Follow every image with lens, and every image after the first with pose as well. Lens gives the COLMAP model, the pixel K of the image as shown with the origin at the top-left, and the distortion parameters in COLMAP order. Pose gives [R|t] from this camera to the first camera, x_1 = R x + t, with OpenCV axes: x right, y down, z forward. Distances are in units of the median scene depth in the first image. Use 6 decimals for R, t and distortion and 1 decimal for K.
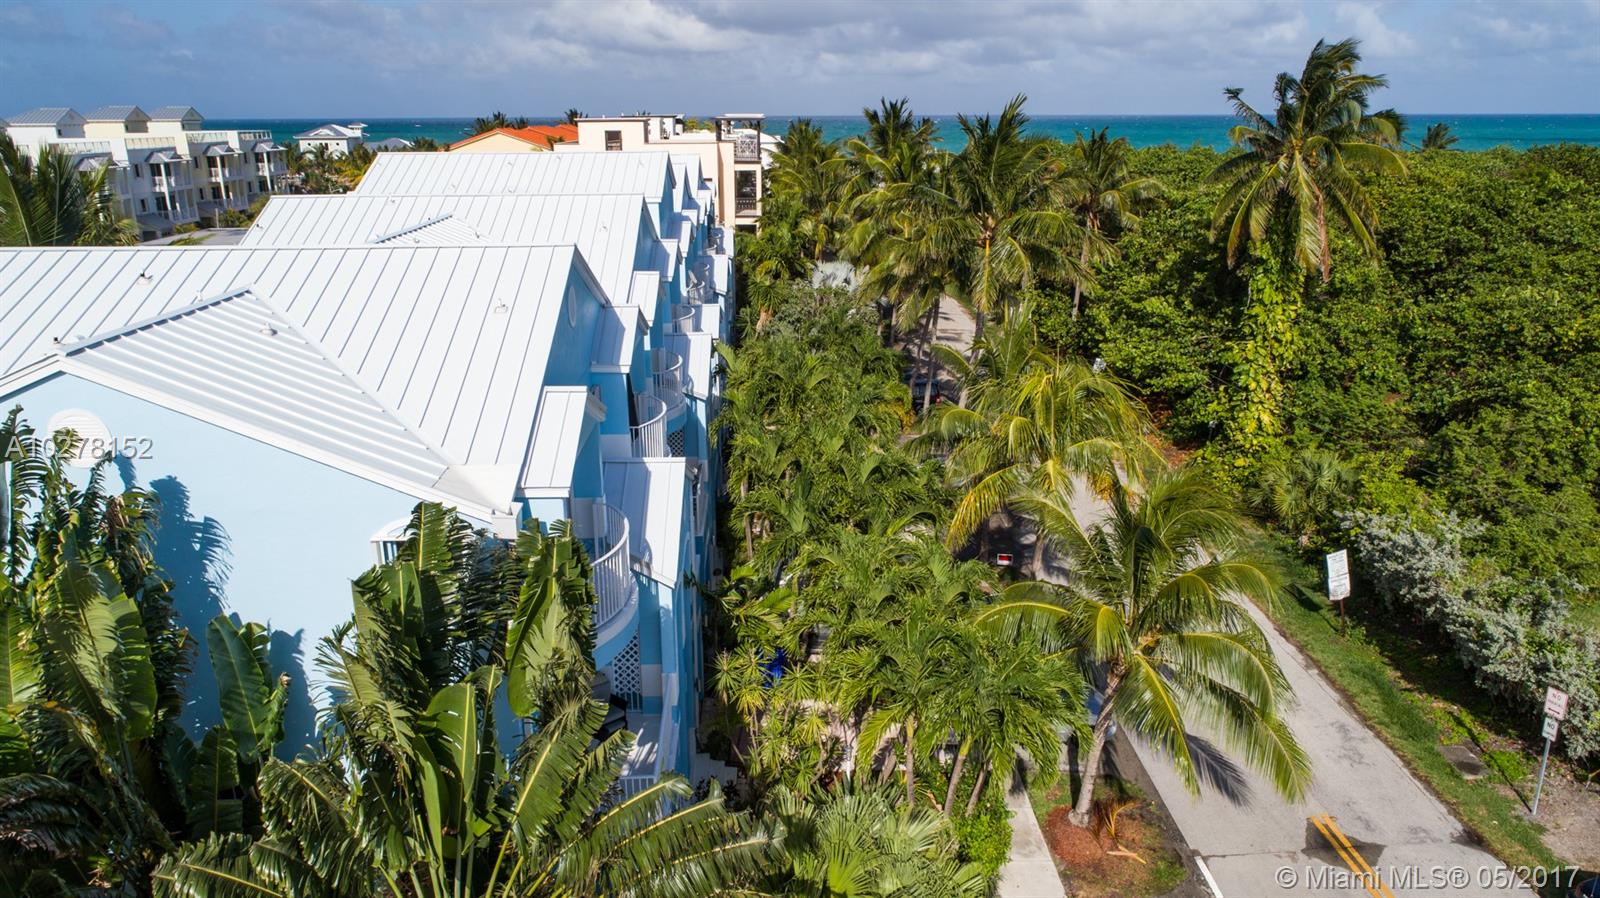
lens RADIAL K [[1084.2, 0, 804.0], [0, 1084.2, 449.0], [0, 0, 1]] dist [-0.012529, 0.009237]
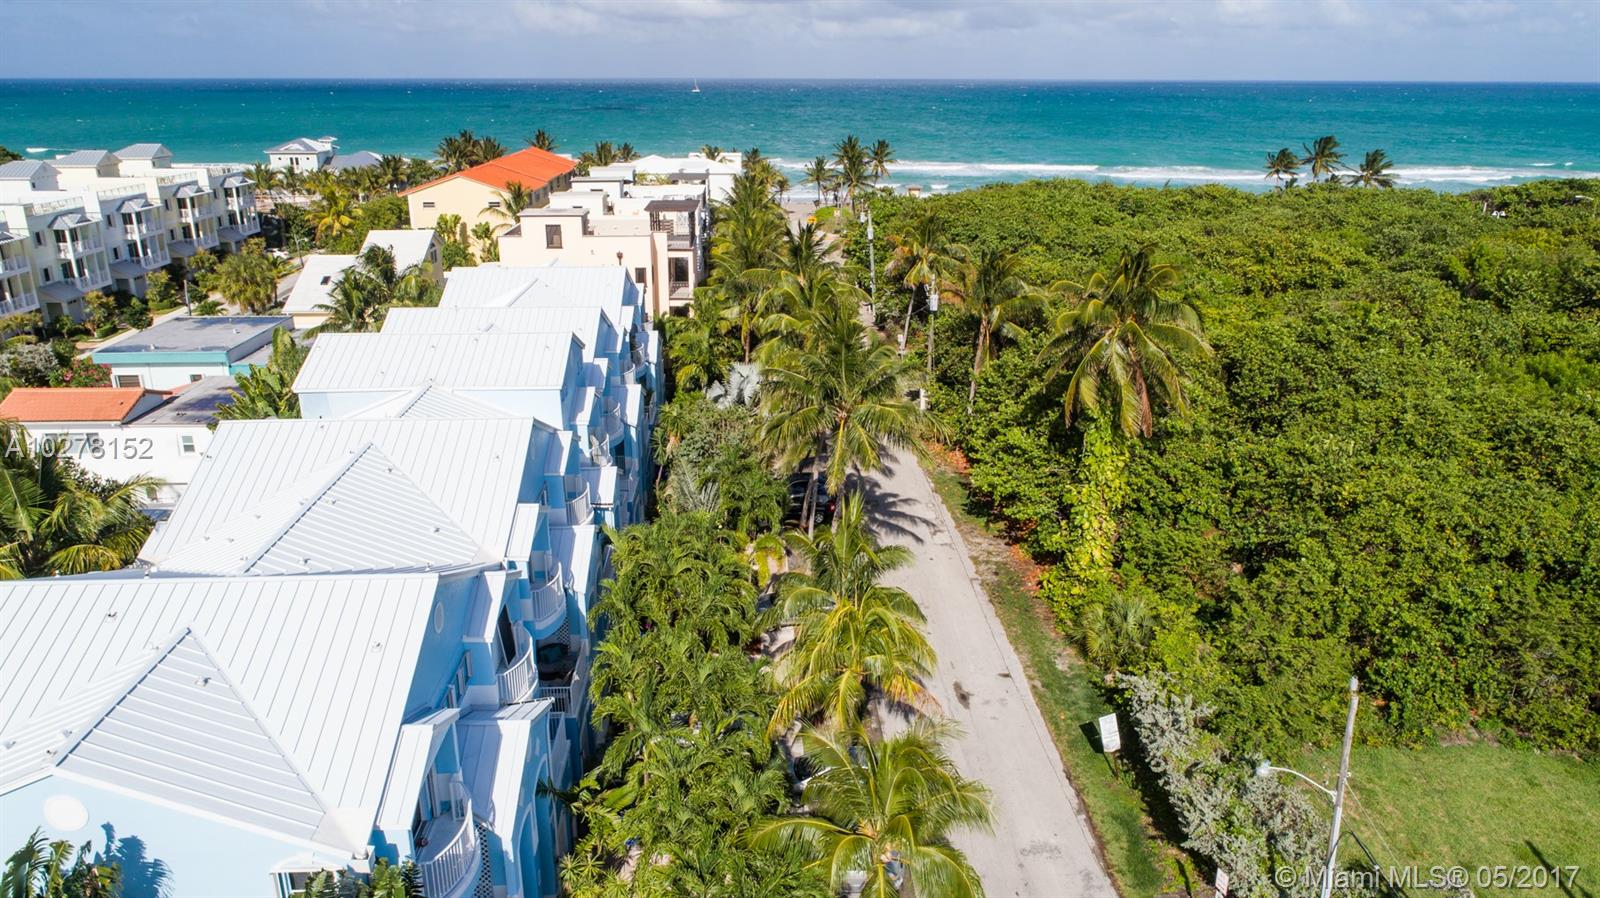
lens RADIAL K [[1084.2, 0, 804.6], [0, 1084.2, 447.2], [0, 0, 1]] dist [-0.012529, 0.009237]
pose [[0.999882, 0.003756, 0.014875, 0.096106], [-0.004207, 0.999528, 0.030419, -0.173818], [-0.014754, -0.030478, 0.999427, -0.144775]]
